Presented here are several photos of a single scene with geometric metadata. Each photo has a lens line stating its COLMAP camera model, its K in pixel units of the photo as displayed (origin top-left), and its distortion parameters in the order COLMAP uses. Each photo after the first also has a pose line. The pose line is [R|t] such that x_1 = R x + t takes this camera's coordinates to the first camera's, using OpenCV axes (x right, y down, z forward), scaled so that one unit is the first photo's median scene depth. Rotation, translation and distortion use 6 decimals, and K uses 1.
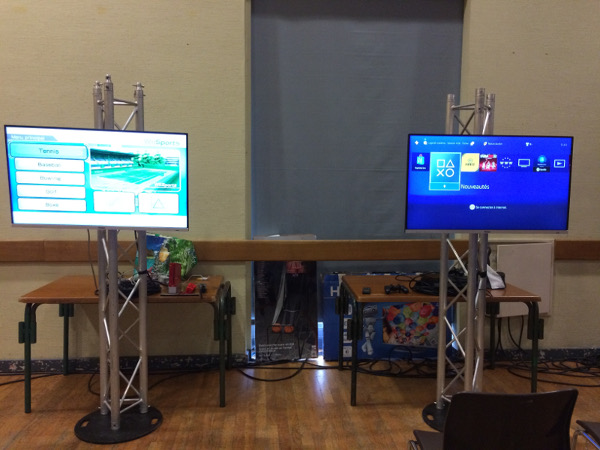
lens RADIAL K [[512.3, 0, 300.0], [0, 512.3, 225.0], [0, 0, 1]] dist [0.030931, -0.001862]
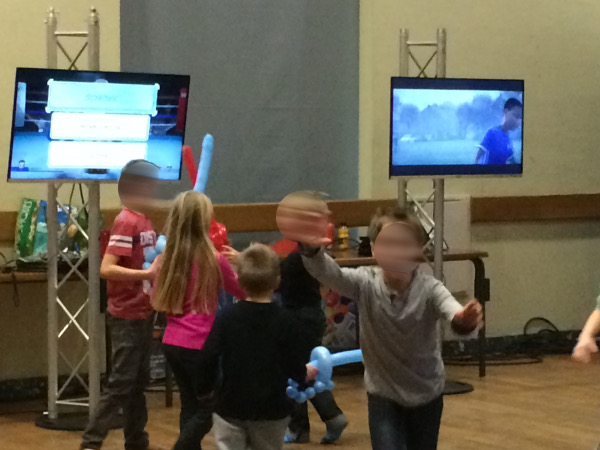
lens RADIAL K [[1759.0, 0, 300.0], [0, 1759.0, 225.0], [0, 0, 1]] dist [0.038348, 0.041576]
pose [[0.871125, -0.036377, 0.489713, -1.084020], [0.043587, 0.999044, -0.003322, 0.072649], [-0.489124, 0.024239, 0.871878, -1.244361]]
